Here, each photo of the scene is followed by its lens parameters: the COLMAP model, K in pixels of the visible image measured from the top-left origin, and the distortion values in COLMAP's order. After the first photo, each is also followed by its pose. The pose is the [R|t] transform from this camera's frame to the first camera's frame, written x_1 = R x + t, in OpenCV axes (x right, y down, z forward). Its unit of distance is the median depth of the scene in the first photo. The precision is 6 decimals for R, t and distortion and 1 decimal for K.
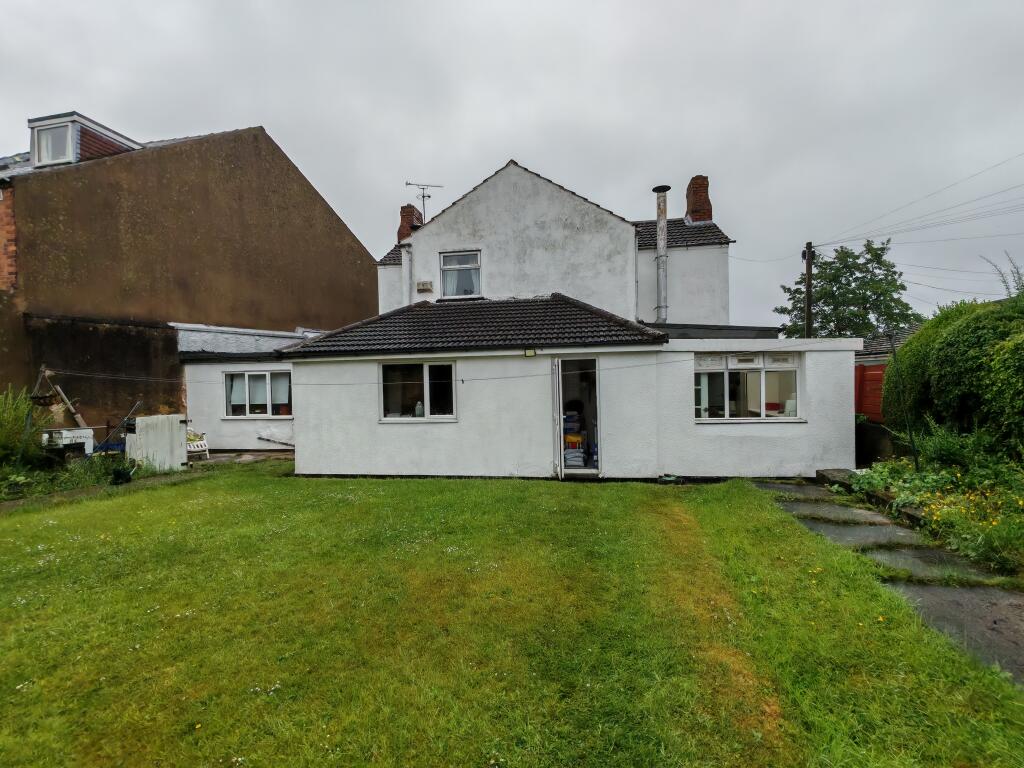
lens RADIAL K [[465.4, 0, 512.0], [0, 465.4, 384.0], [0, 0, 1]] dist [-0.001455, 0.000133]
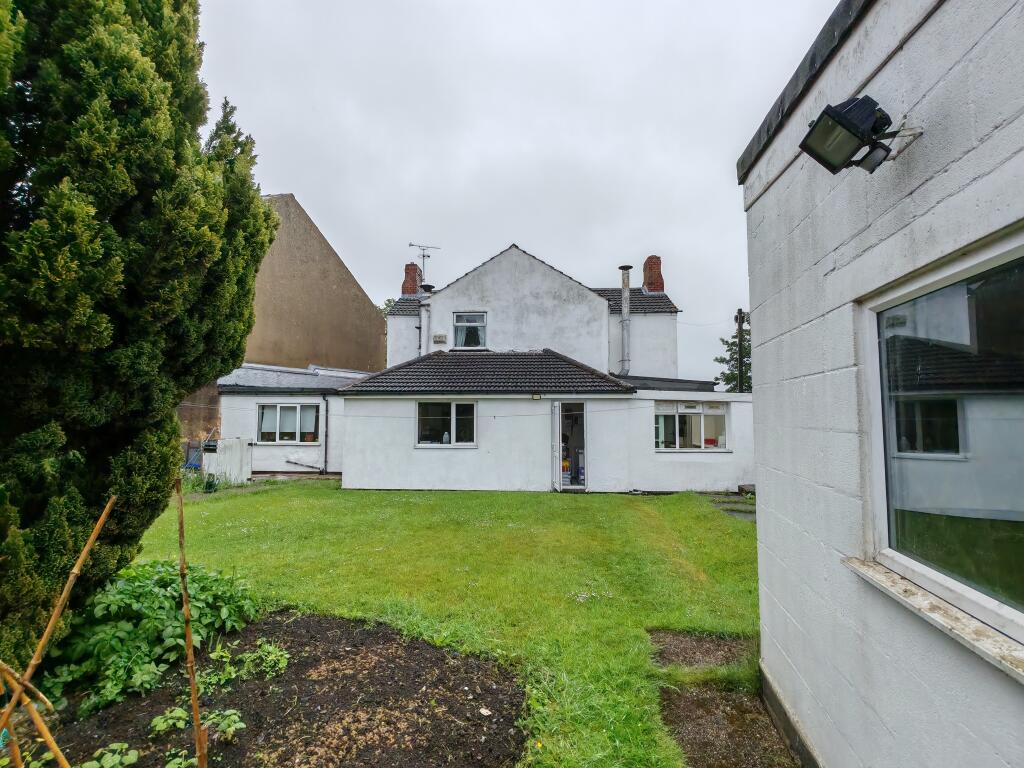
lens RADIAL K [[465.4, 0, 512.0], [0, 465.4, 384.0], [0, 0, 1]] dist [-0.001455, 0.000133]
pose [[0.994752, 0.031776, 0.097256, -0.118121], [-0.024073, 0.996554, -0.079375, 0.002759], [-0.099444, 0.076617, 0.992089, -0.237392]]
